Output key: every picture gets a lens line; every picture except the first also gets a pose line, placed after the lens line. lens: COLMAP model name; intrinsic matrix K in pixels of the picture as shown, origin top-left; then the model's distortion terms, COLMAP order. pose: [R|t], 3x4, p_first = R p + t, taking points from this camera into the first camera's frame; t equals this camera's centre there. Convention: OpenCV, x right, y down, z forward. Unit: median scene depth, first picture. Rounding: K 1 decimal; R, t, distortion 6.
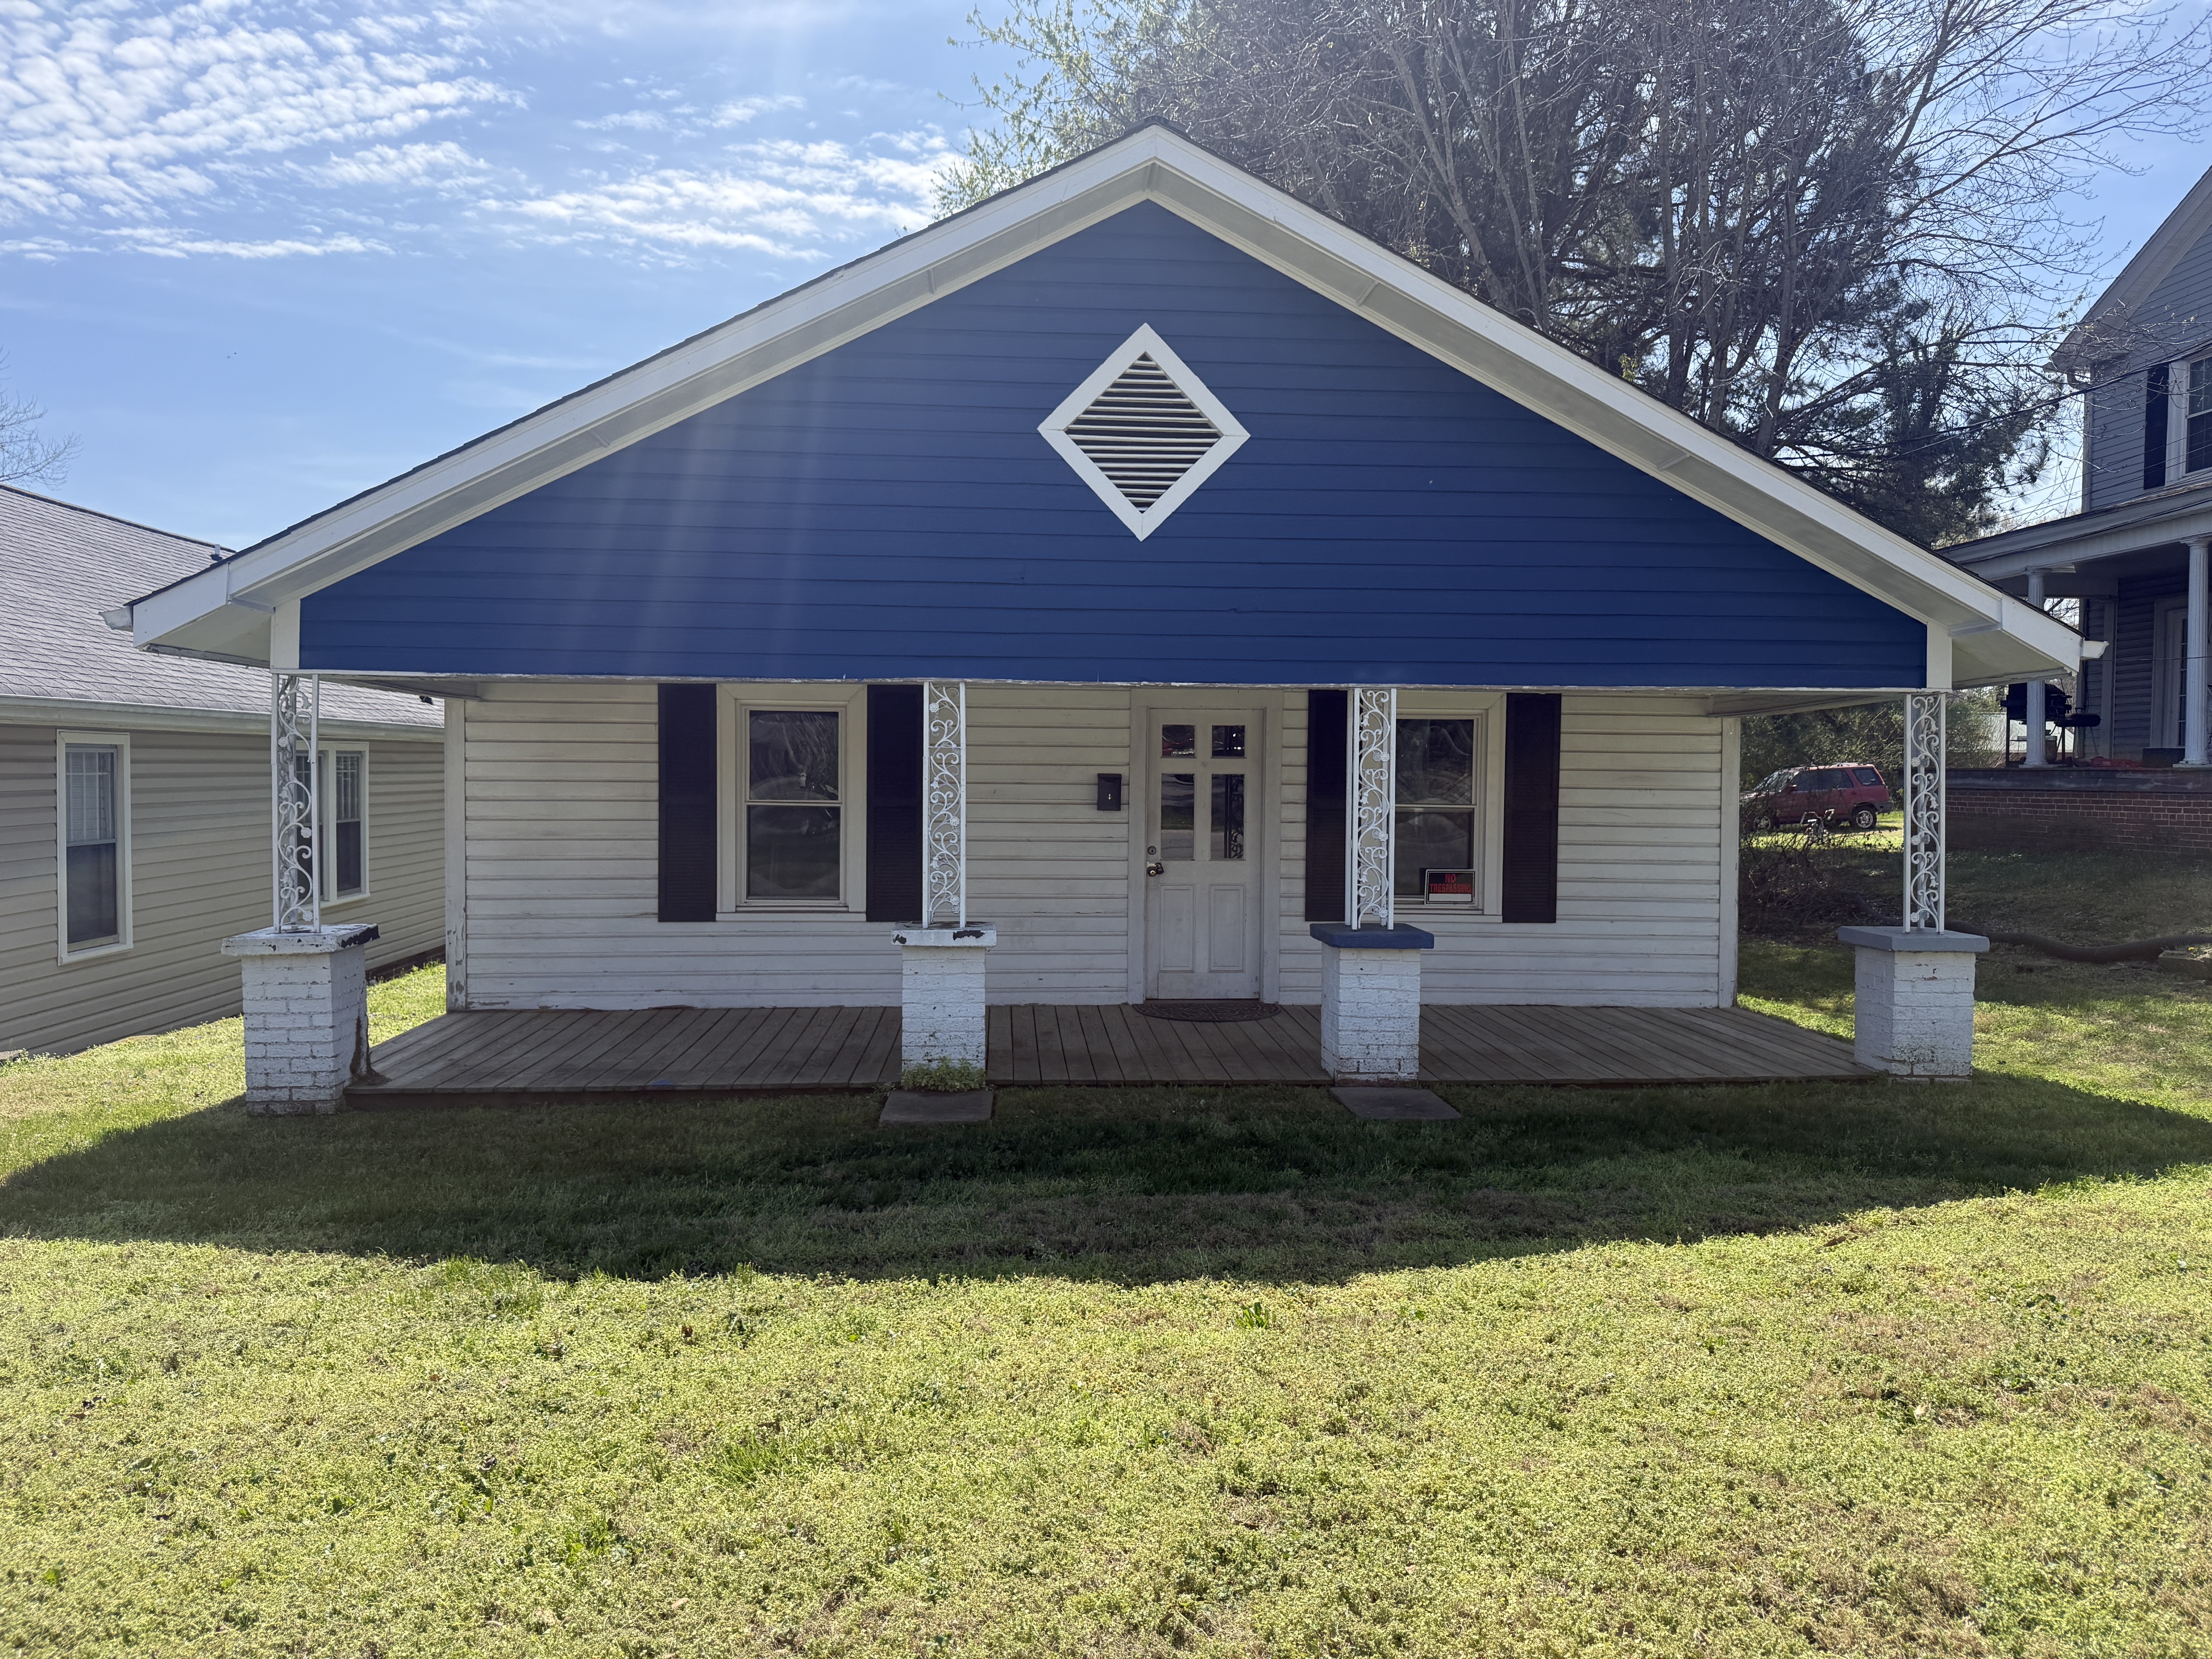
lens RADIAL K [[1533.6, 0, 1107.0], [0, 1533.6, 822.6], [0, 0, 1]] dist [0.164314, -0.310537]
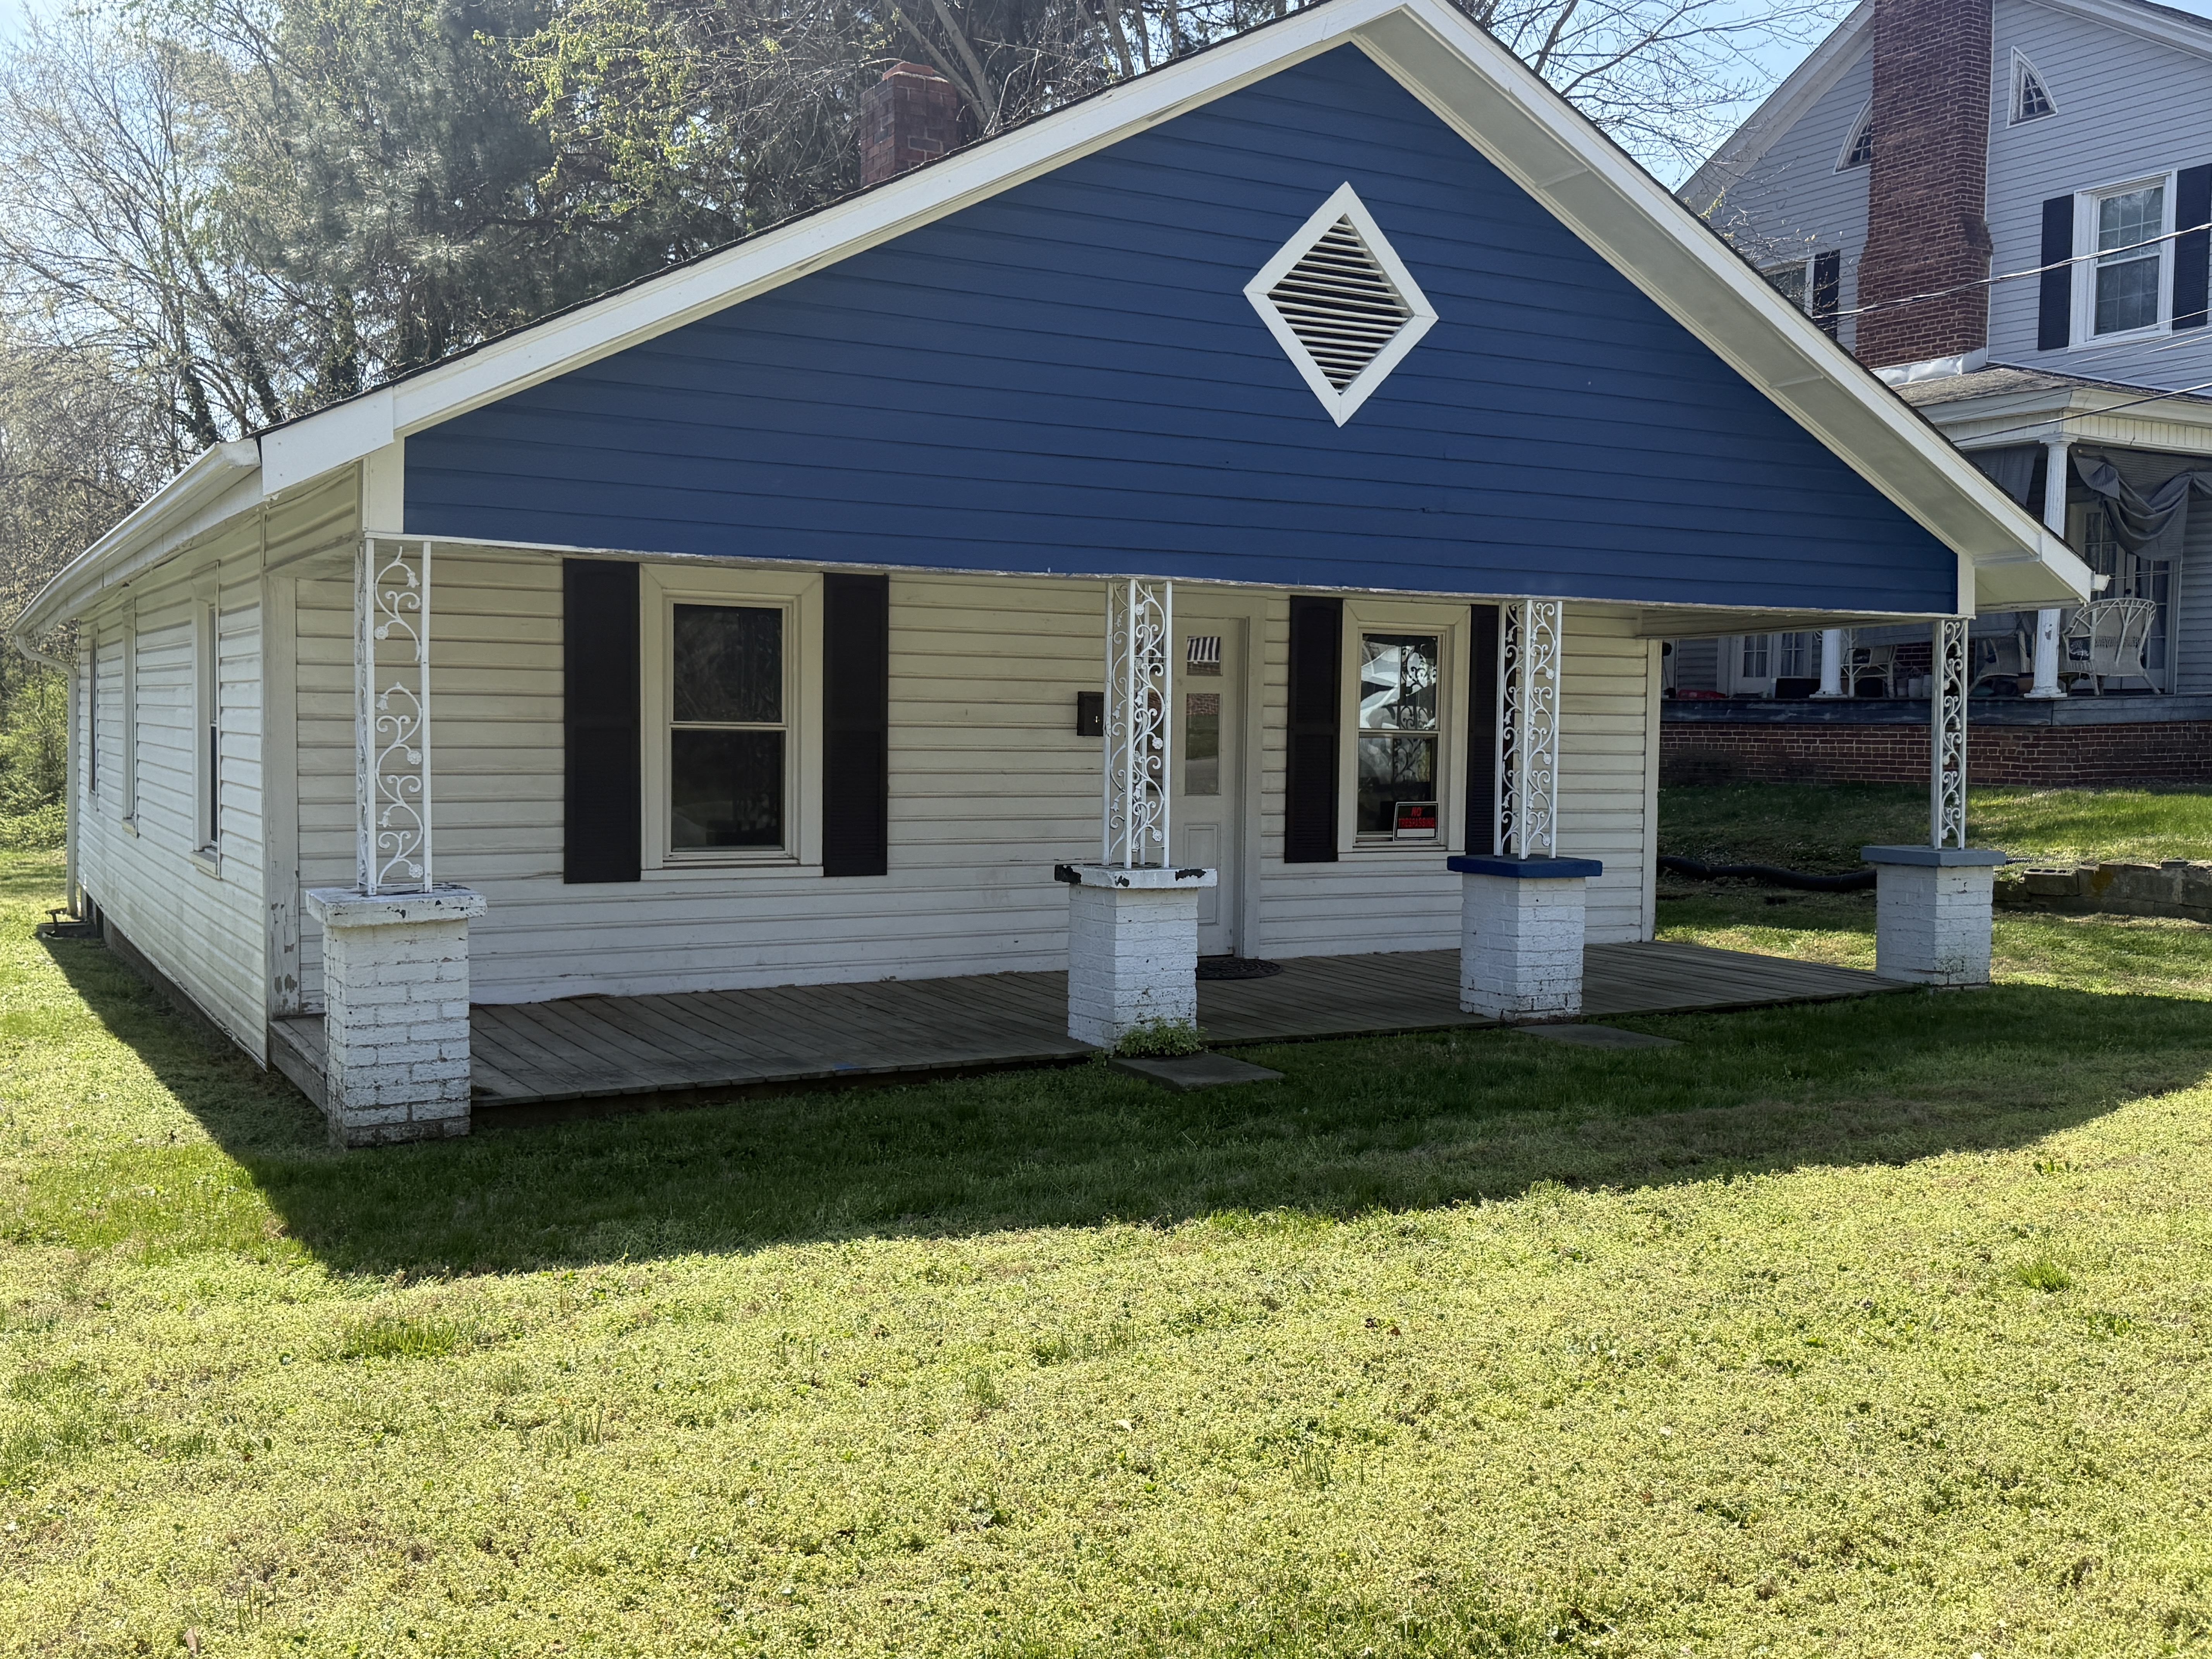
lens RADIAL K [[2105.4, 0, 1111.1], [0, 2105.4, 814.4], [0, 0, 1]] dist [0.185917, -0.334504]
pose [[0.899536, -0.015592, 0.436569, -0.606662], [0.007103, 0.999753, 0.021070, 0.013180], [-0.436789, -0.015852, 0.899424, -0.043803]]
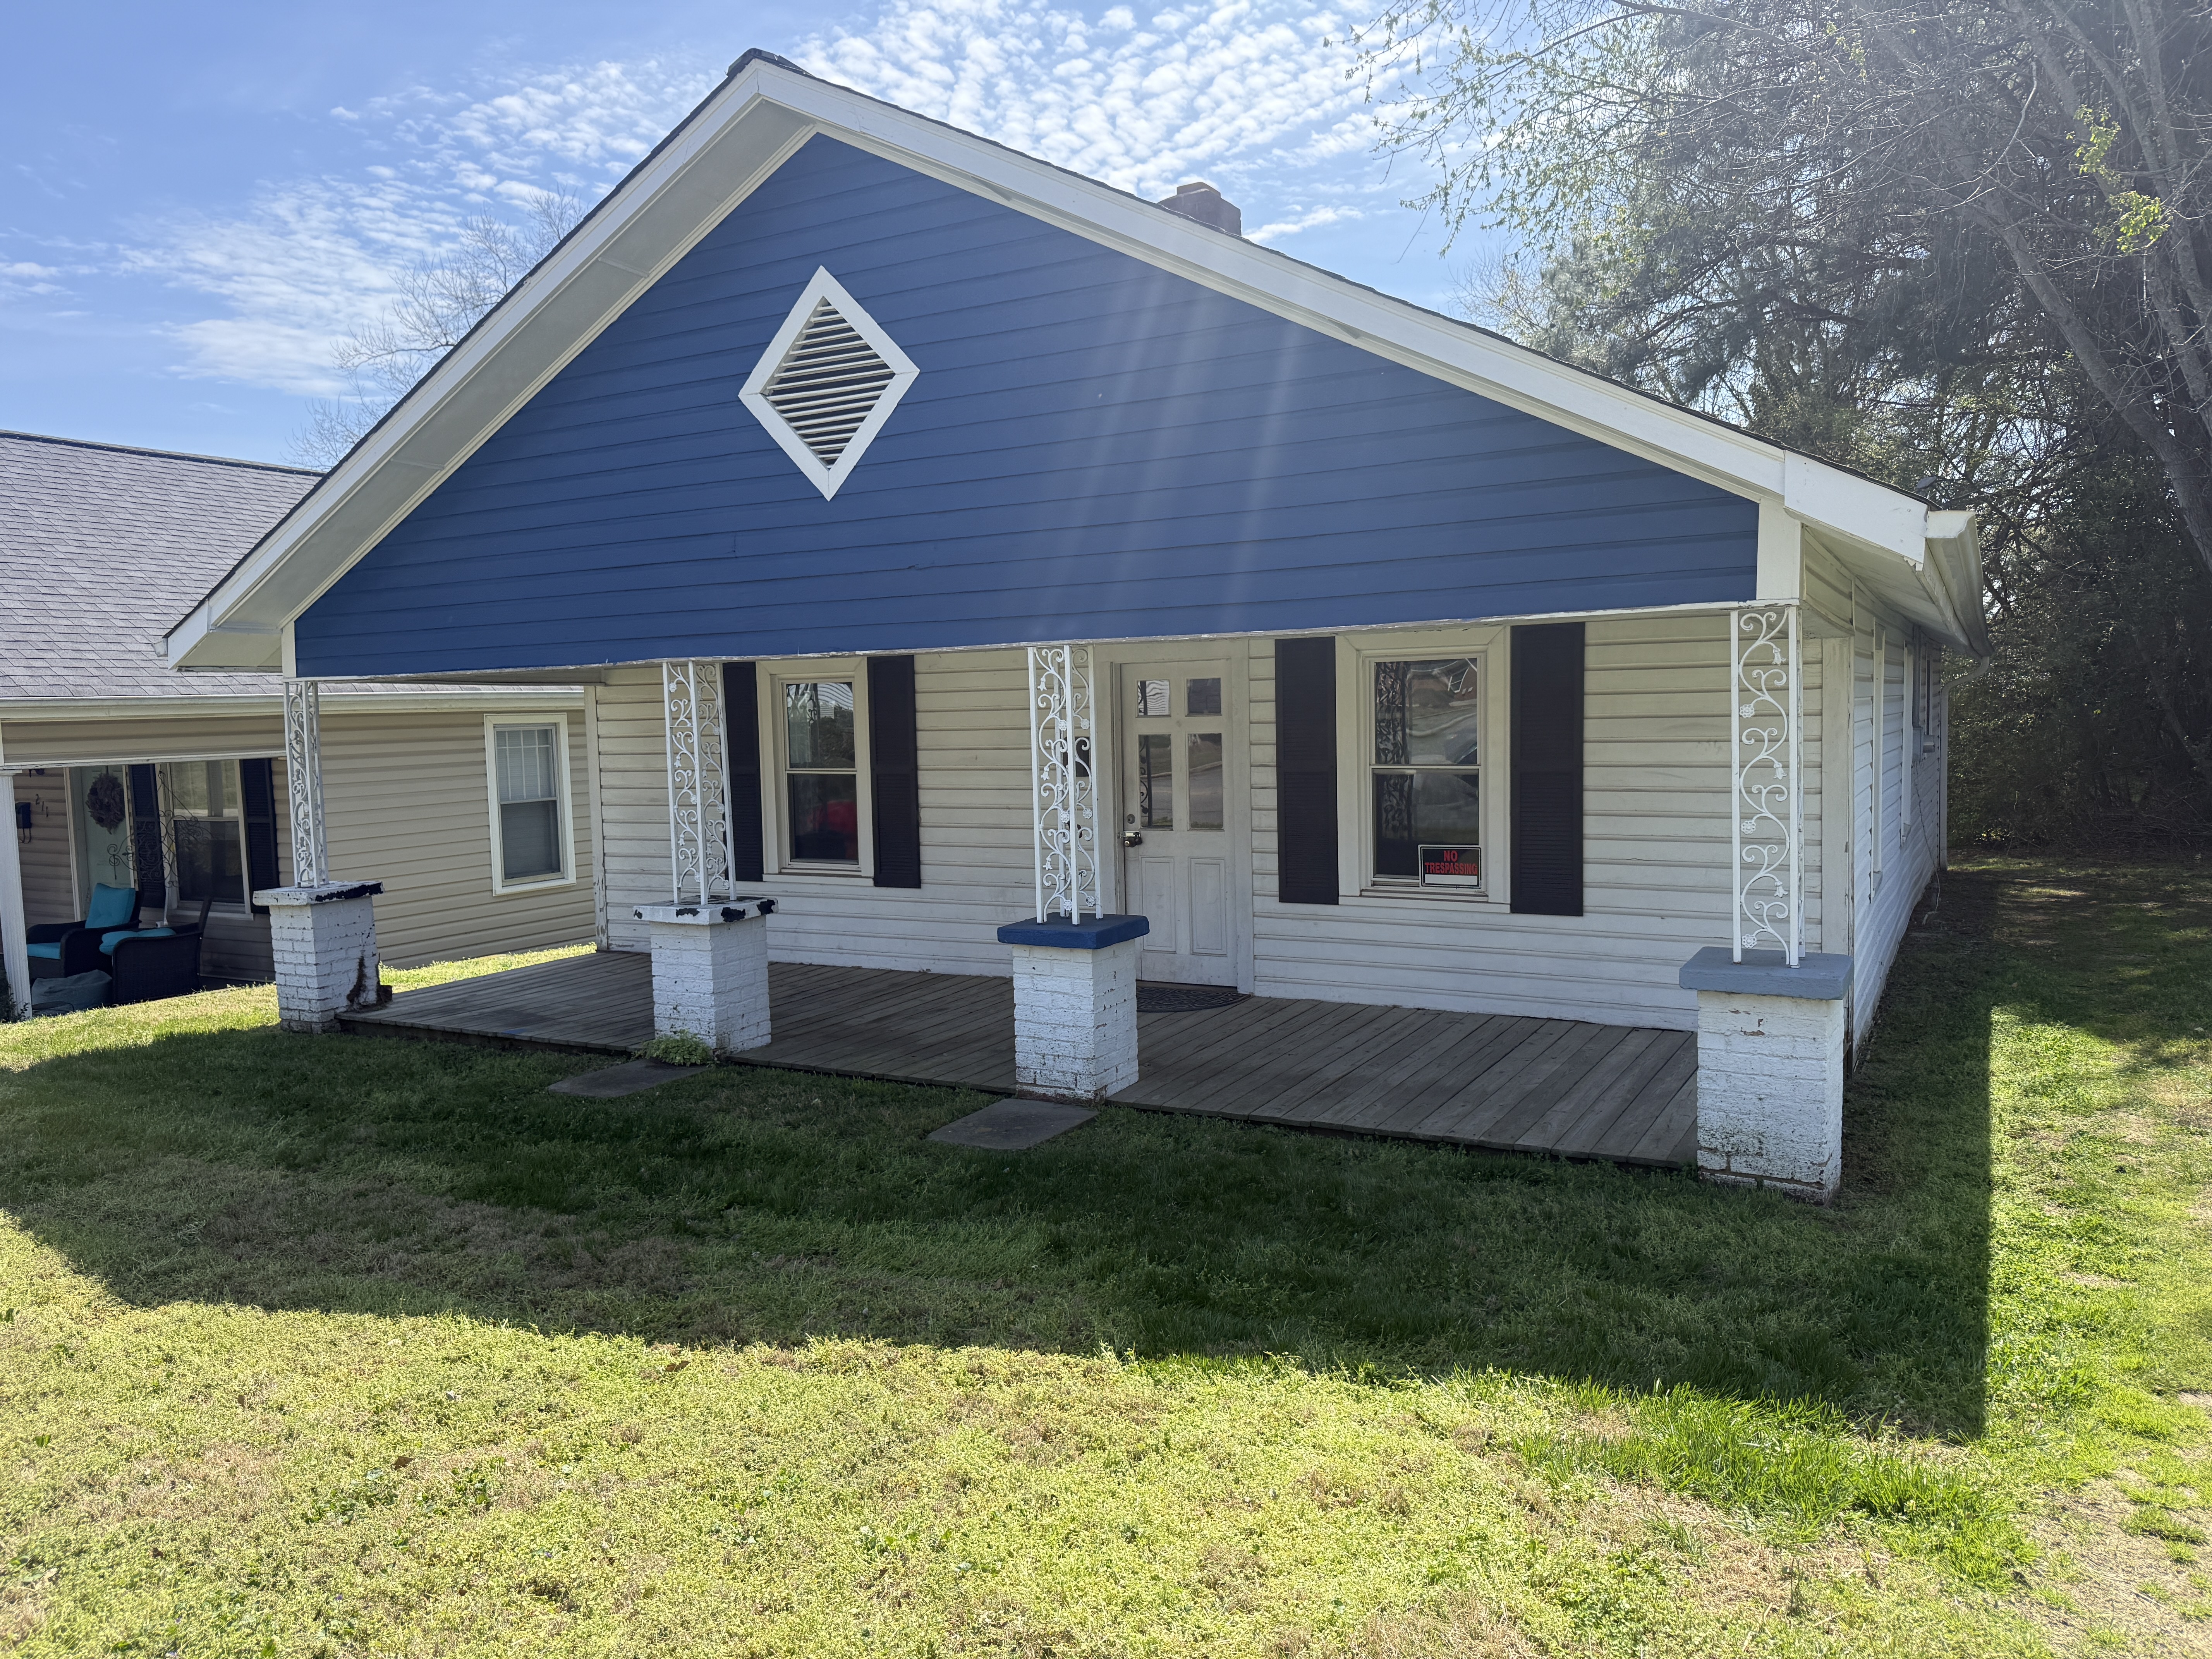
lens RADIAL K [[1533.6, 0, 1107.0], [0, 1533.6, 822.6], [0, 0, 1]] dist [0.164314, -0.310537]
pose [[0.834612, 0.010572, -0.550737, 0.656349], [0.015077, 0.999003, 0.042025, -0.023152], [0.550632, -0.043378, 0.833620, 0.285674]]
